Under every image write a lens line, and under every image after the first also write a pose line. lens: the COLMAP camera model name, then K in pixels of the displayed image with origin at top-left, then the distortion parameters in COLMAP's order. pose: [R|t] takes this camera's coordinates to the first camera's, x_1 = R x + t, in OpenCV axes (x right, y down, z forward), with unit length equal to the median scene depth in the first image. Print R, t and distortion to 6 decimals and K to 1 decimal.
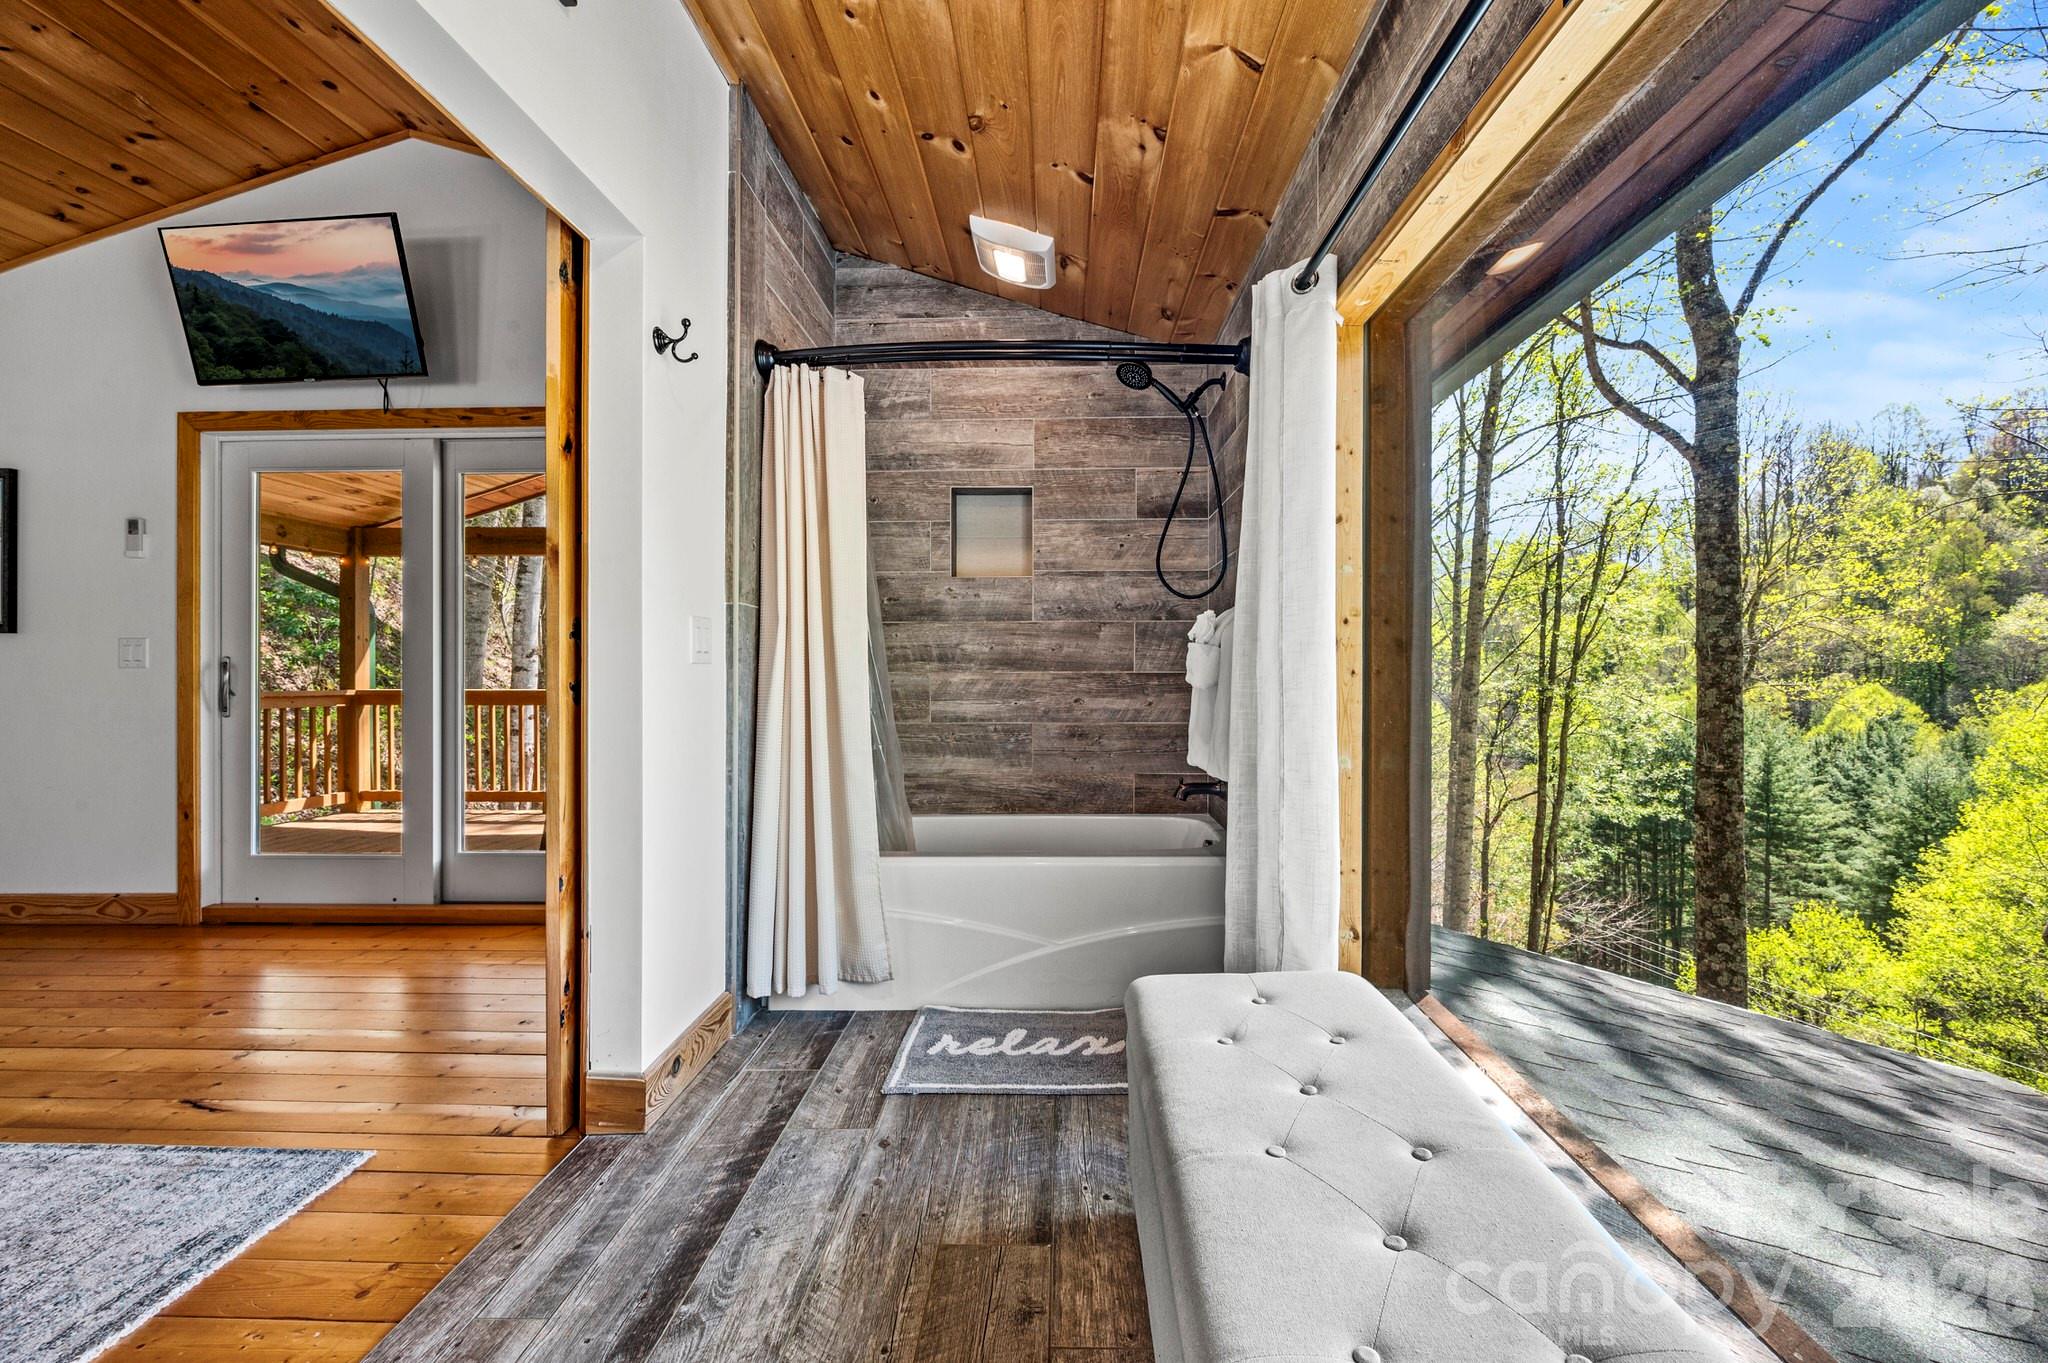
lens RADIAL K [[819.5, 0, 1047.2], [0, 819.5, 669.7], [0, 0, 1]] dist [-0.001171, -0.000017]
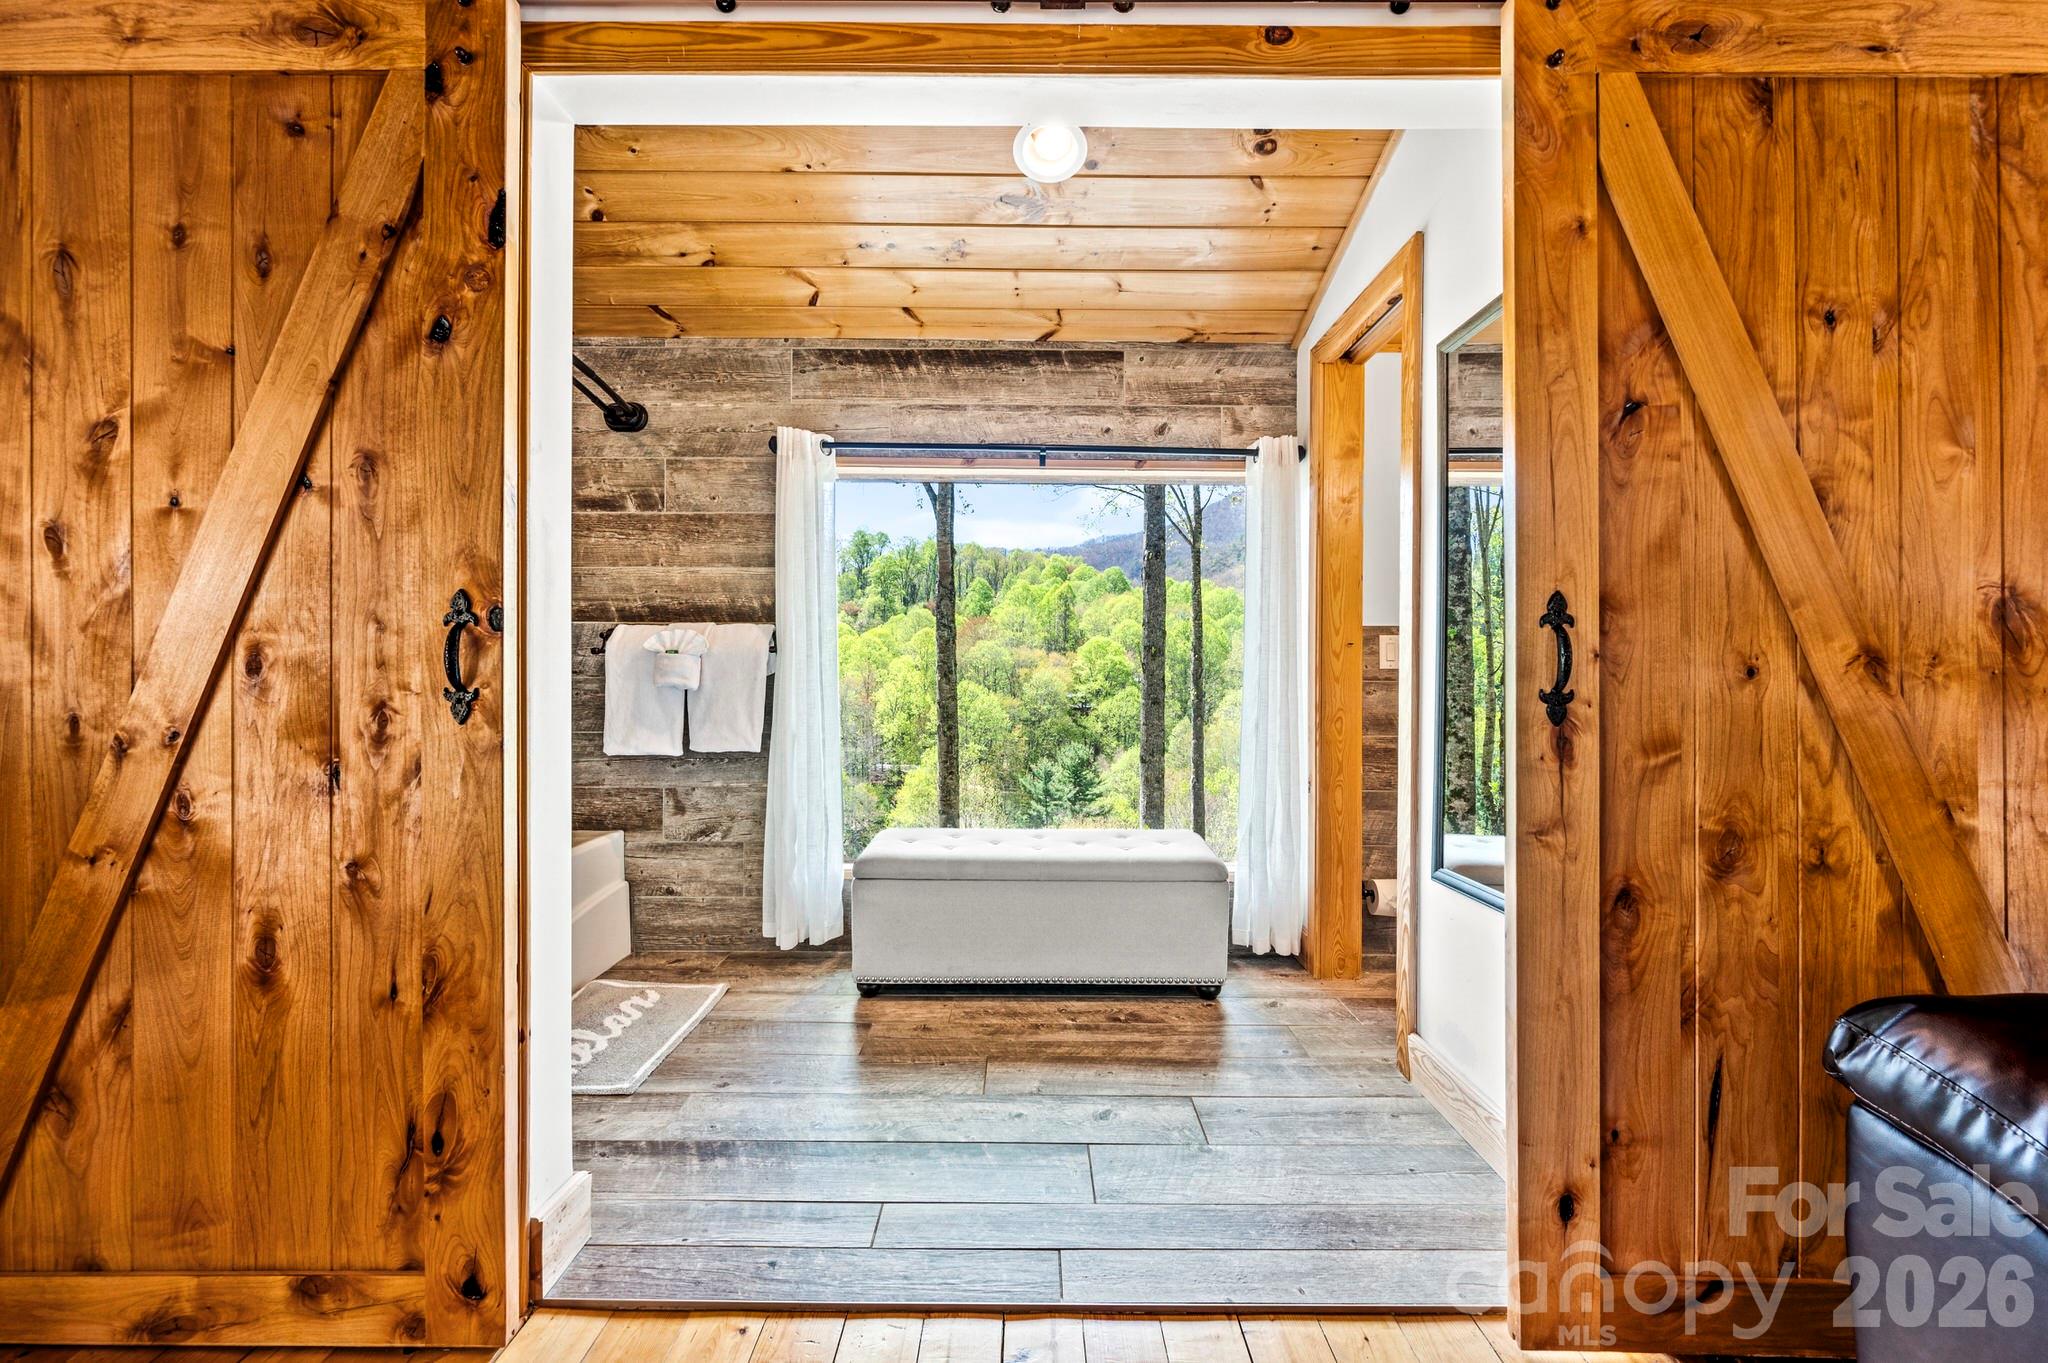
lens RADIAL K [[814.2, 0, 1024.1], [0, 814.2, 684.4], [0, 0, 1]] dist [-0.001497, -0.000016]
pose [[-0.020386, -0.004258, 0.999783, -0.735952], [-0.000569, 0.999991, 0.004248, 0.006010], [-0.999792, -0.000482, -0.020389, 0.328358]]
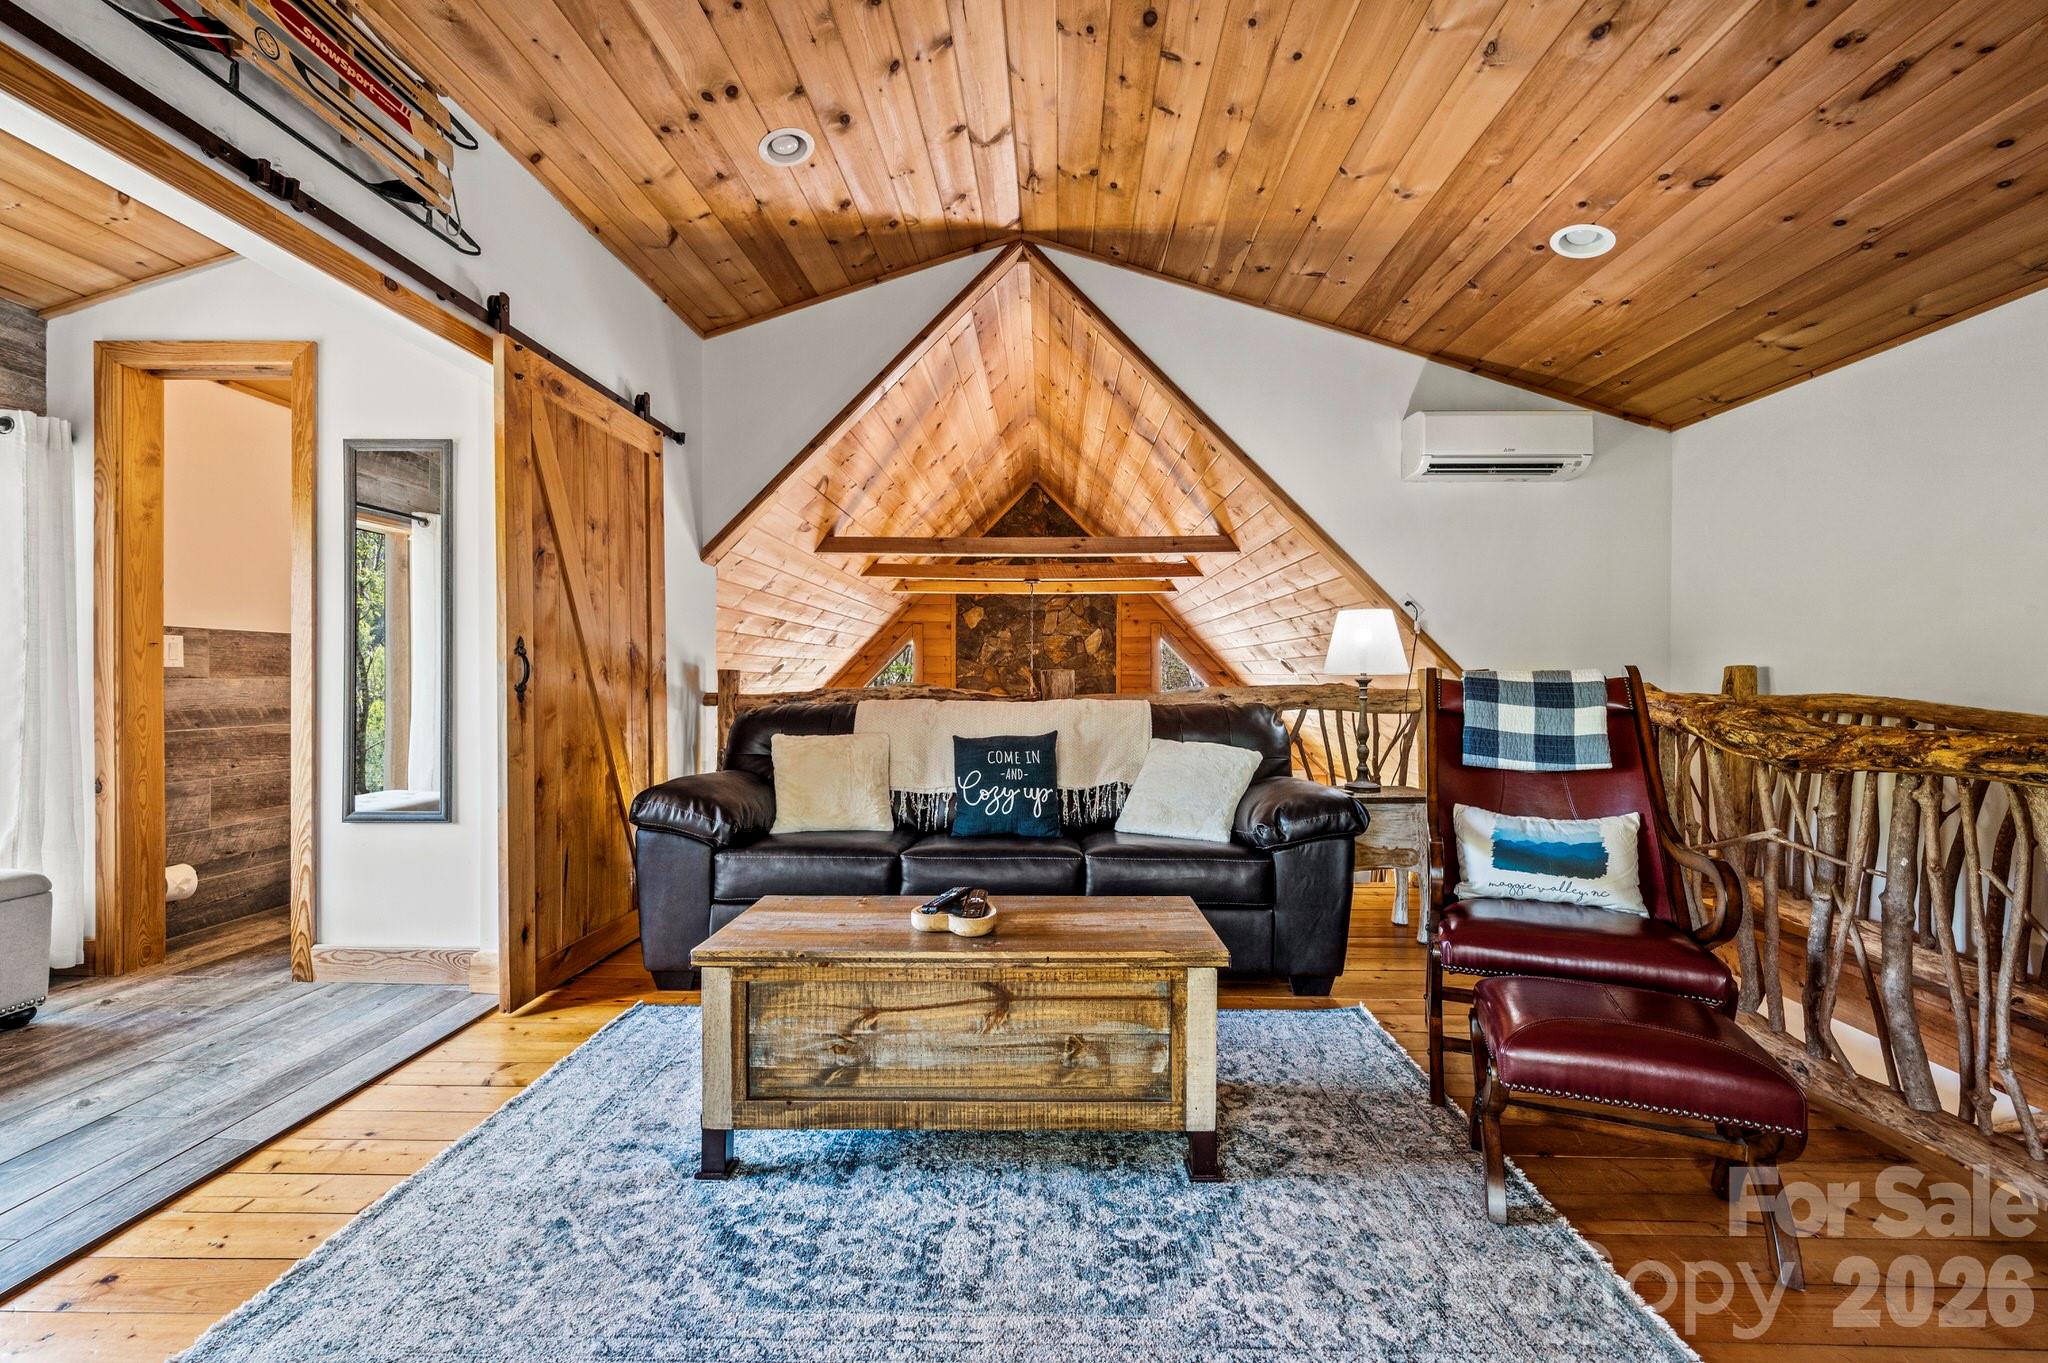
lens RADIAL K [[830.9, 0, 1038.4], [0, 830.9, 687.1], [0, 0, 1]] dist [-0.000447, -0.000218]
pose [[-0.999995, -0.003114, 0.000617, -0.859003], [-0.003107, 0.999918, 0.012411, 0.000576], [-0.000655, 0.012409, -0.999923, 0.872842]]
